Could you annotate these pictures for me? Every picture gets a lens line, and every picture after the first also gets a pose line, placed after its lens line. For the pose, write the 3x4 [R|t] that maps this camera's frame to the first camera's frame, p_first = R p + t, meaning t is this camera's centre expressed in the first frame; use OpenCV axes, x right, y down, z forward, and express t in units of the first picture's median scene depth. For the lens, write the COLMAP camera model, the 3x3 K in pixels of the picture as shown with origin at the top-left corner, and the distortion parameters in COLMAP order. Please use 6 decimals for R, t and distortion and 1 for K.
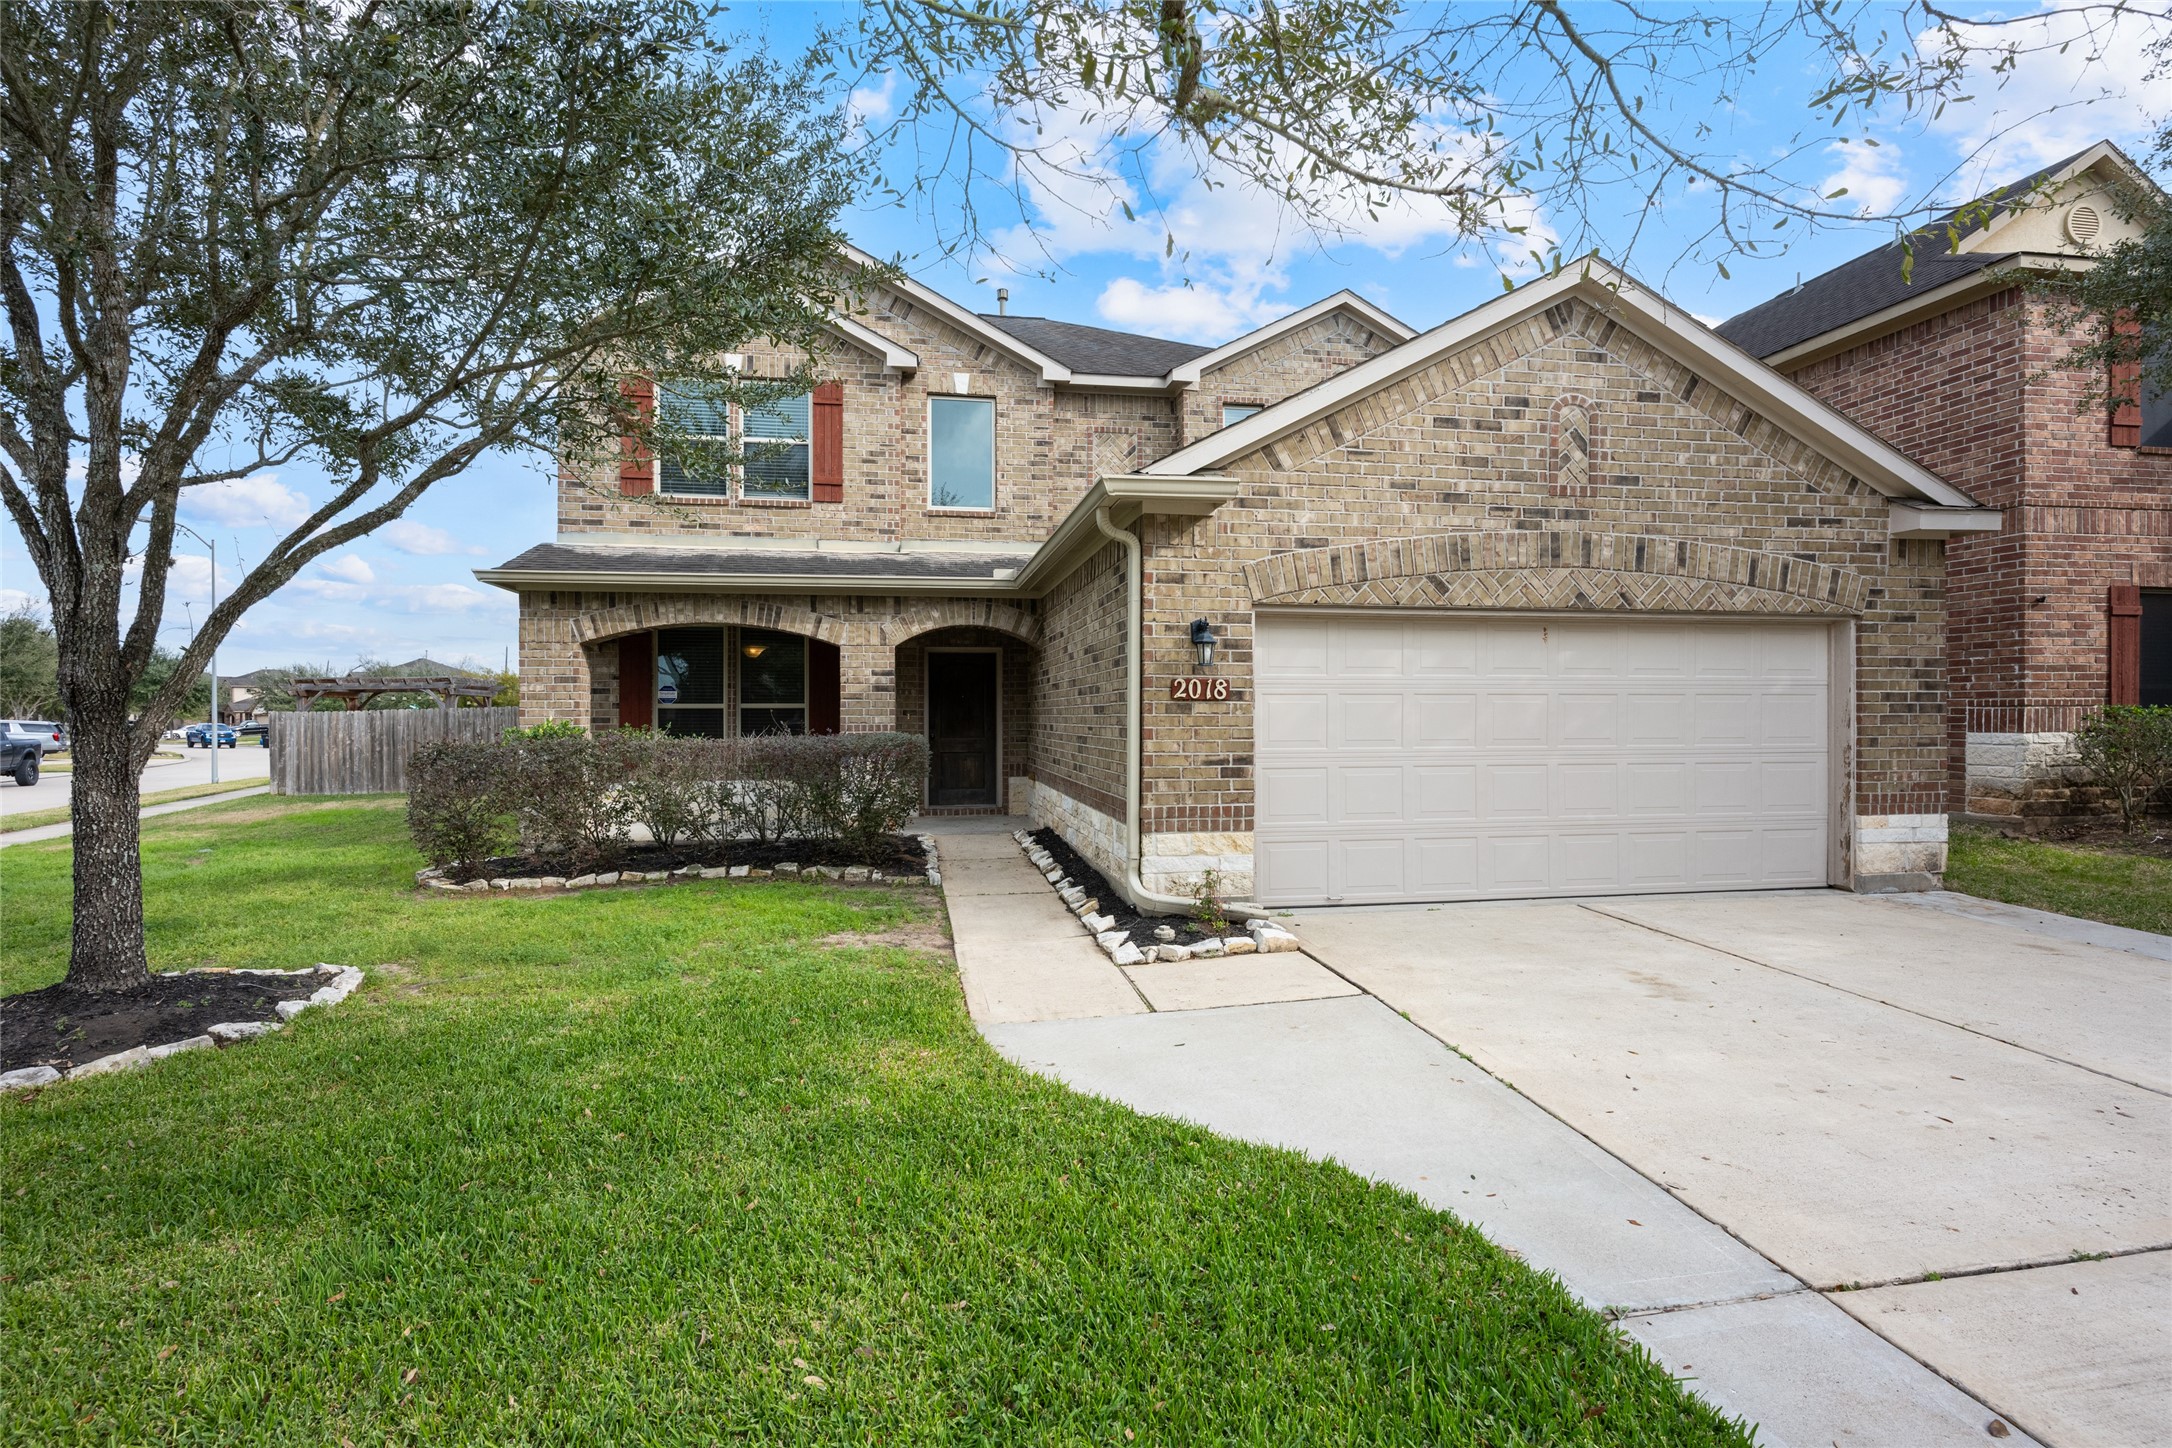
lens RADIAL K [[1035.6, 0, 1079.3], [0, 1035.6, 715.7], [0, 0, 1]] dist [-0.002579, 0.001992]
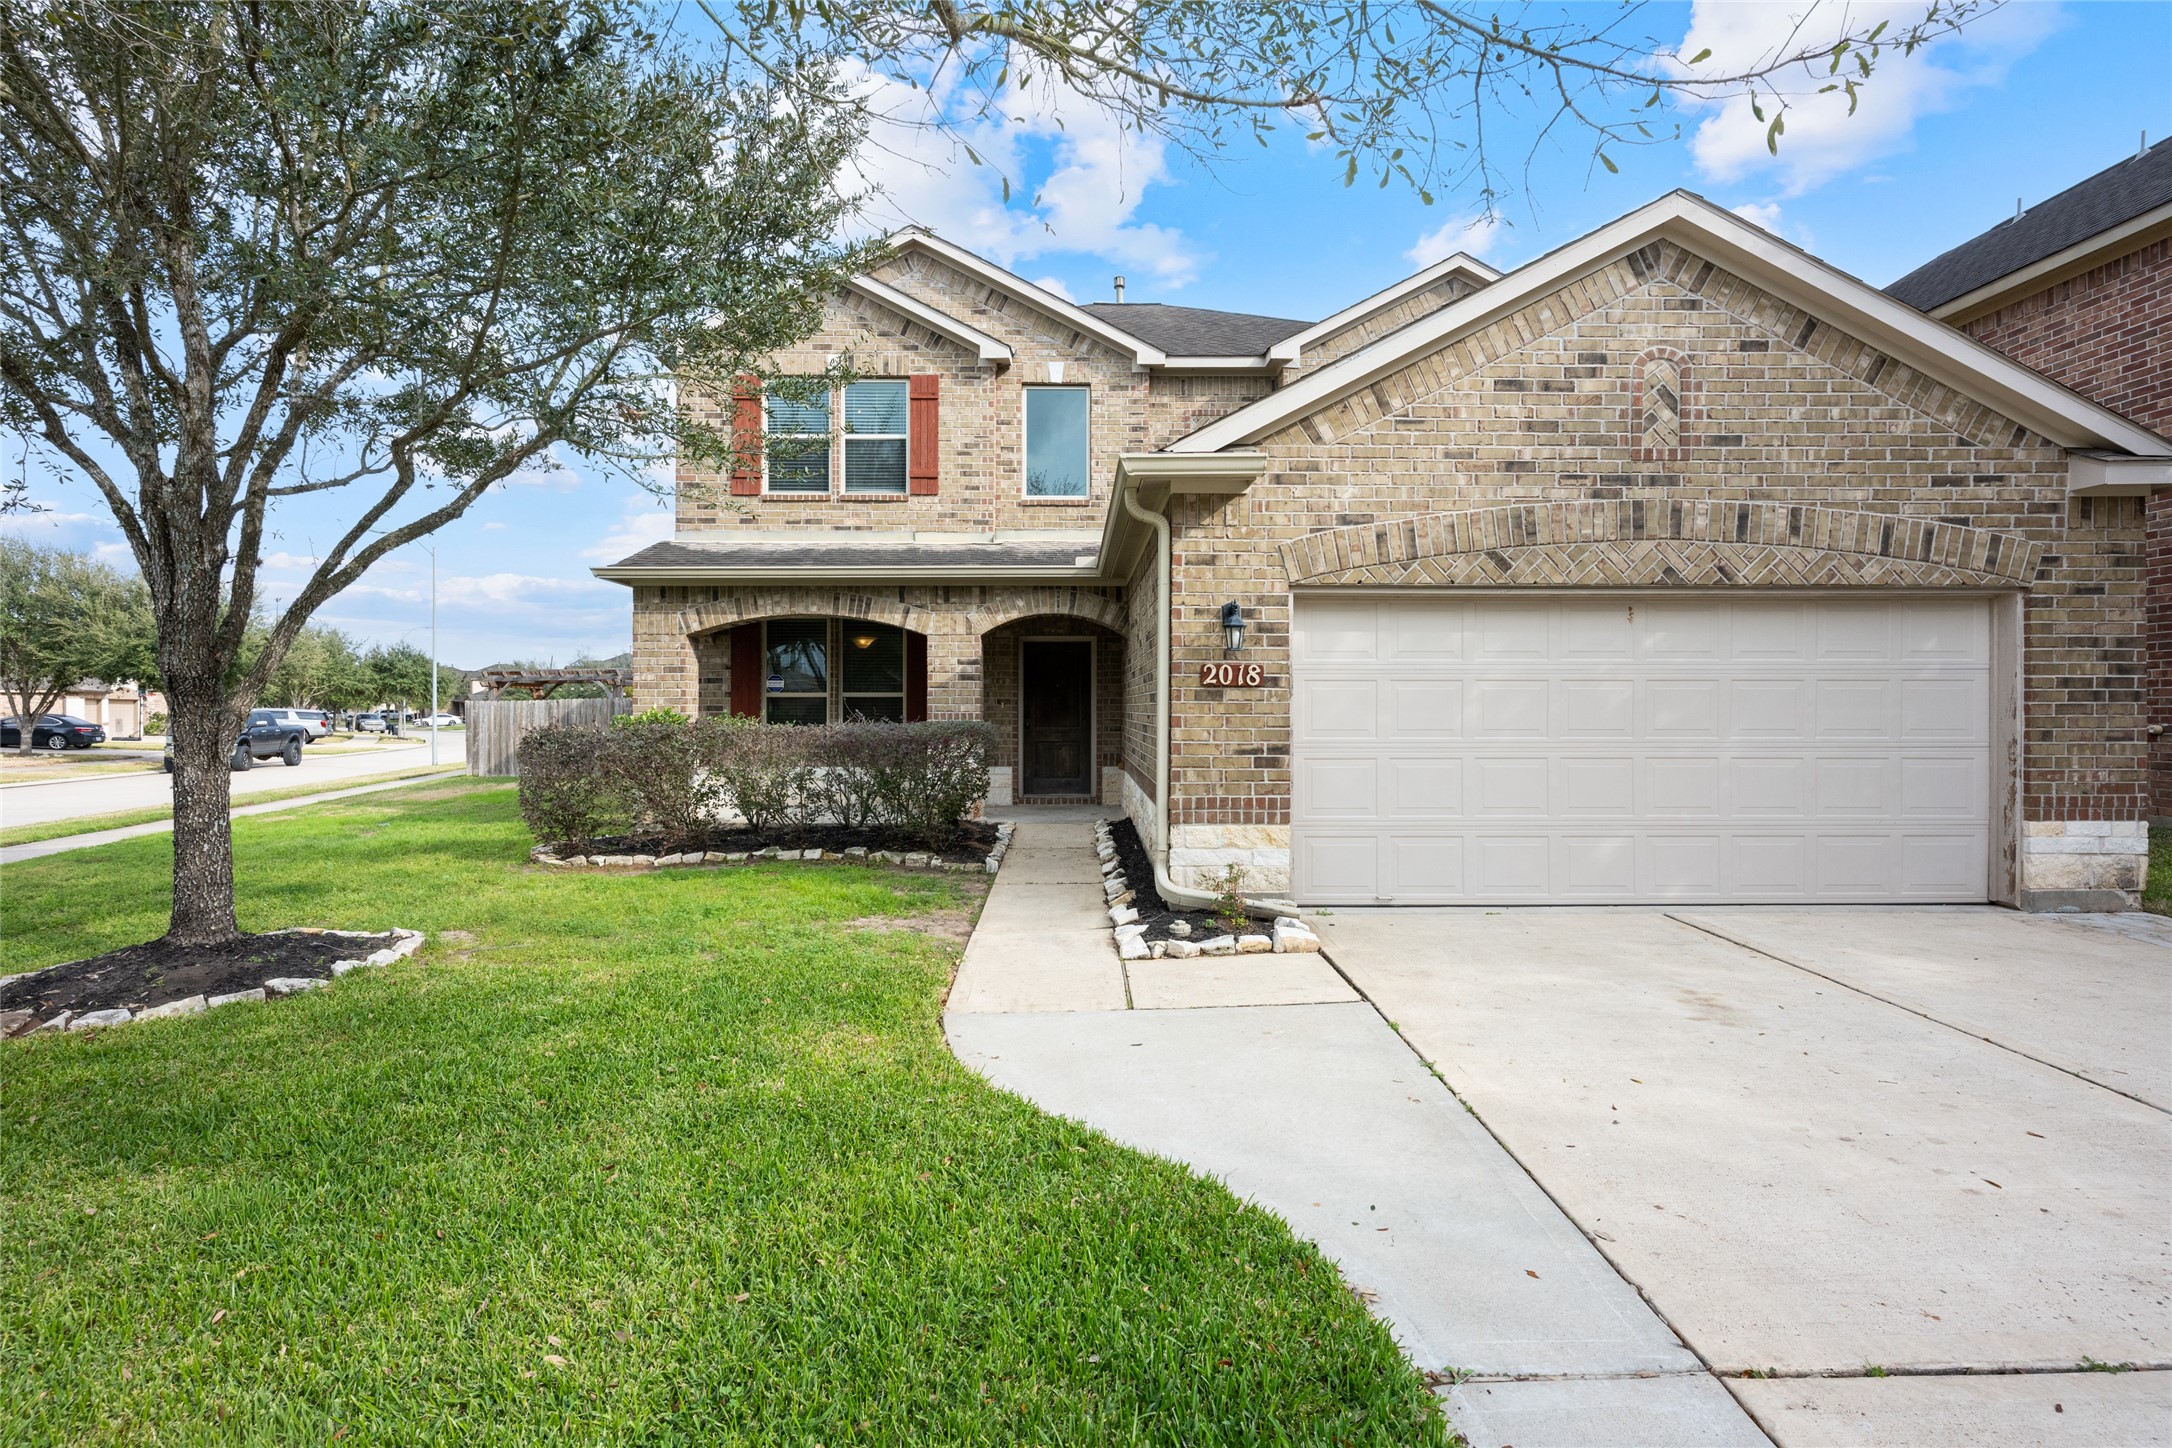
lens RADIAL K [[1035.6, 0, 1080.3], [0, 1035.6, 707.9], [0, 0, 1]] dist [-0.002579, 0.001992]
pose [[0.987241, 0.002341, -0.159217, 0.083087], [-0.002264, 0.999997, 0.000659, 0.002800], [0.159218, -0.000290, 0.987243, 0.020356]]
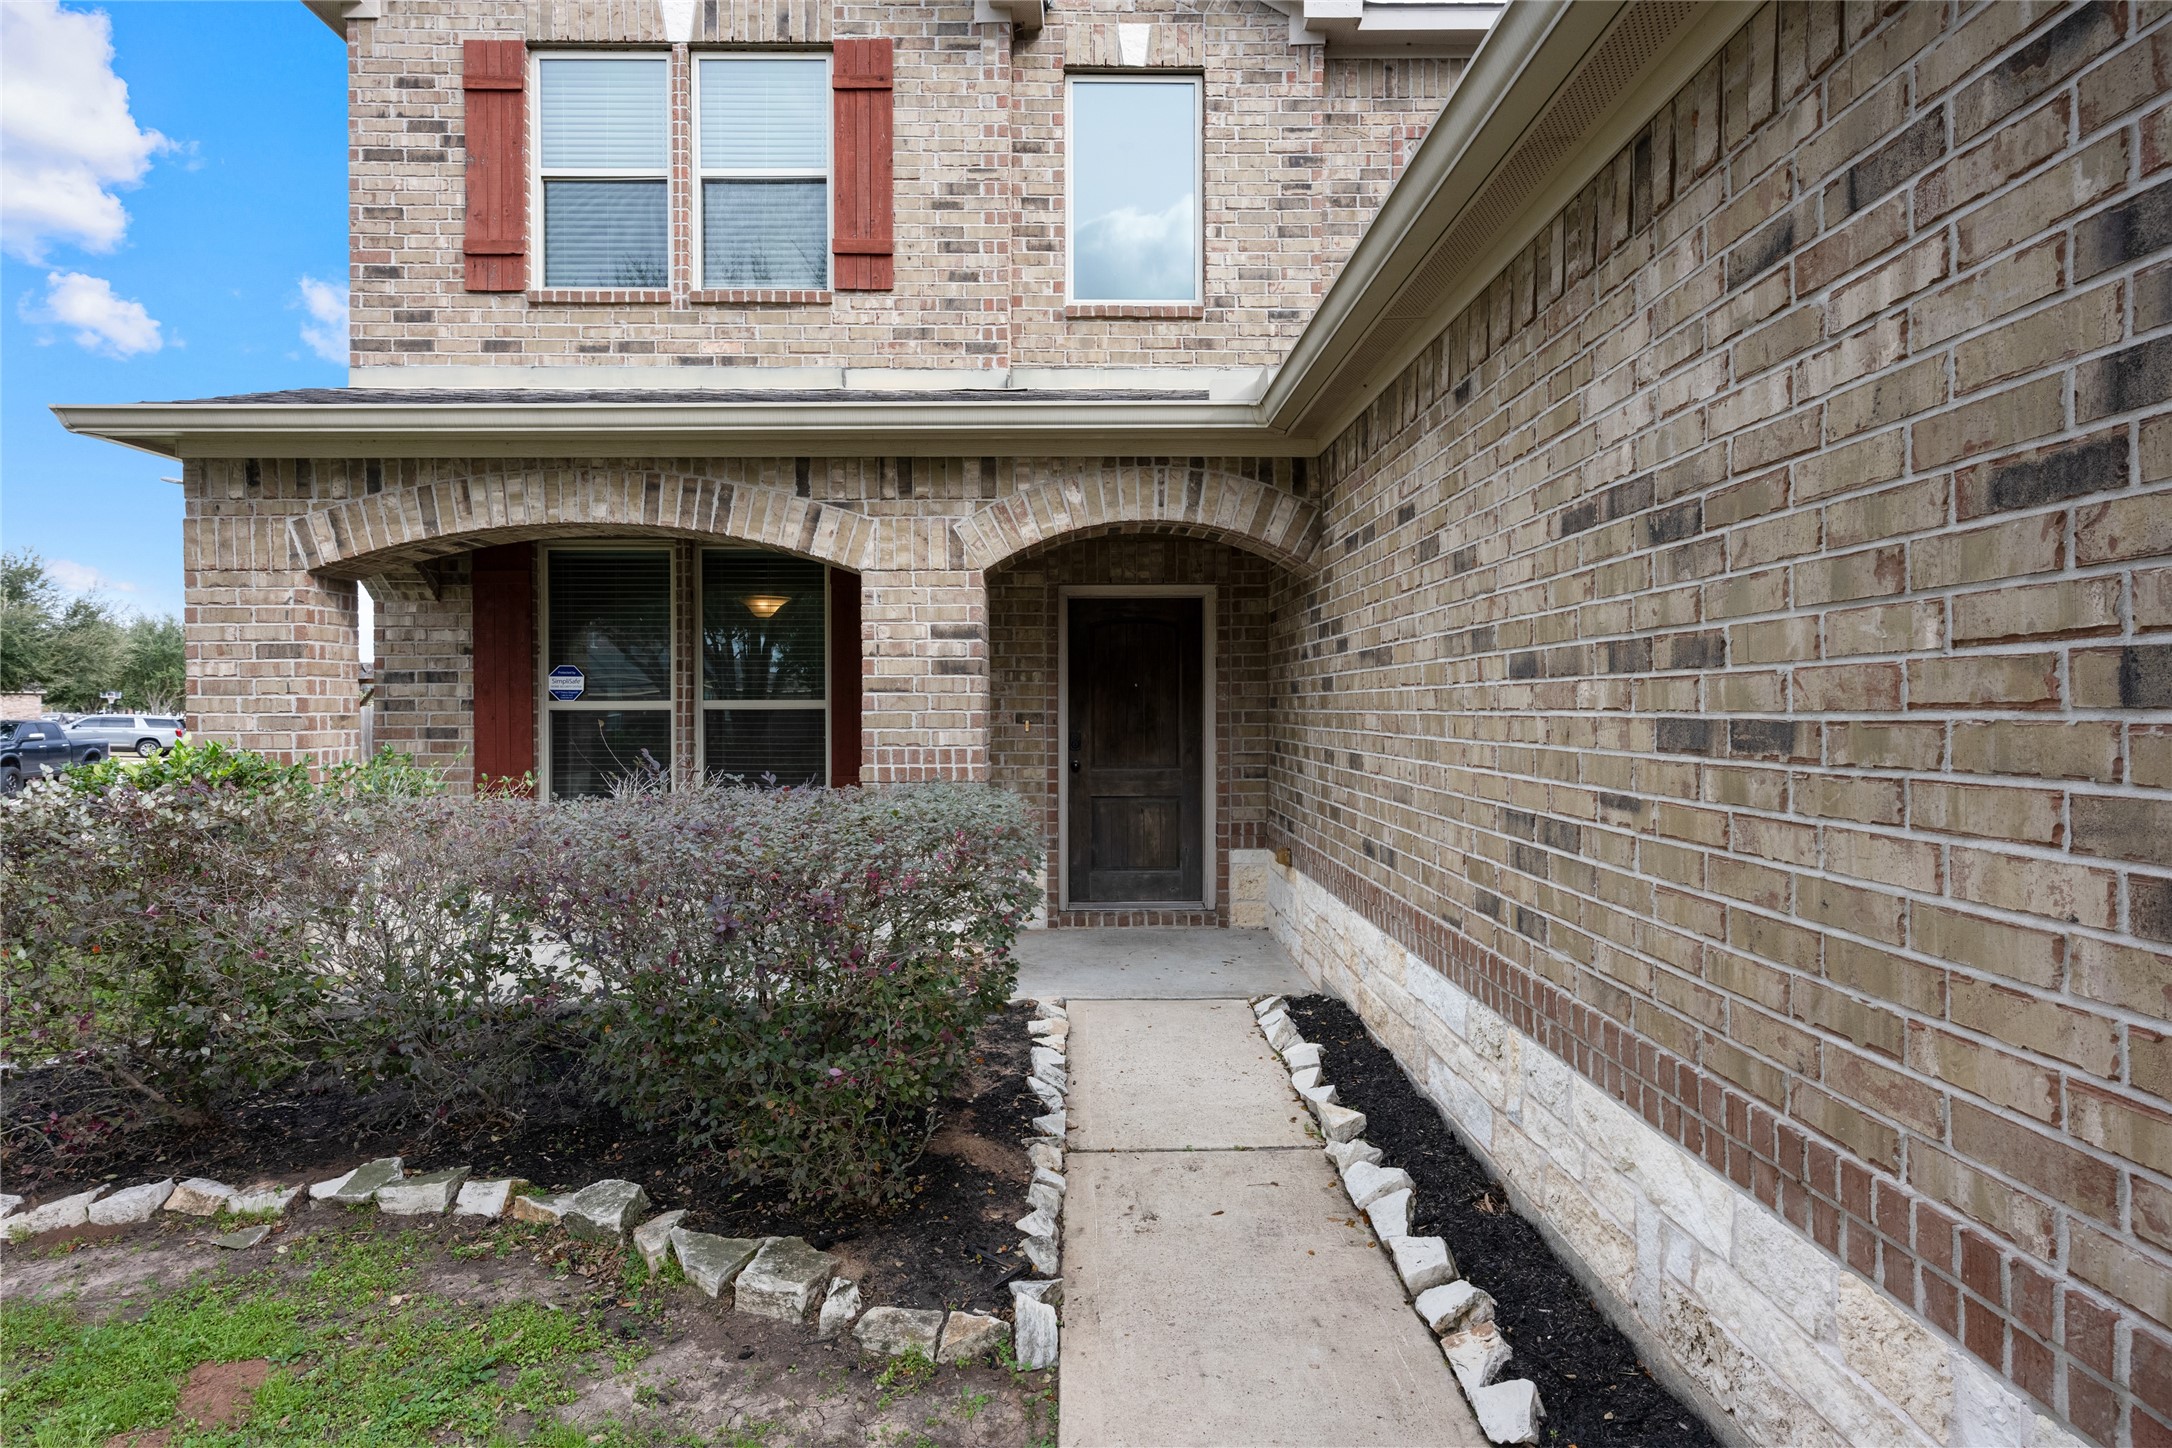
lens RADIAL K [[1120.3, 0, 1080.5], [0, 1120.3, 723.2], [0, 0, 1]] dist [0.002031, -0.000575]
pose [[0.986876, 0.002204, -0.161467, -0.063052], [0.000043, 0.999903, 0.013907, -0.009341], [0.161482, -0.013731, 0.986780, 0.563335]]
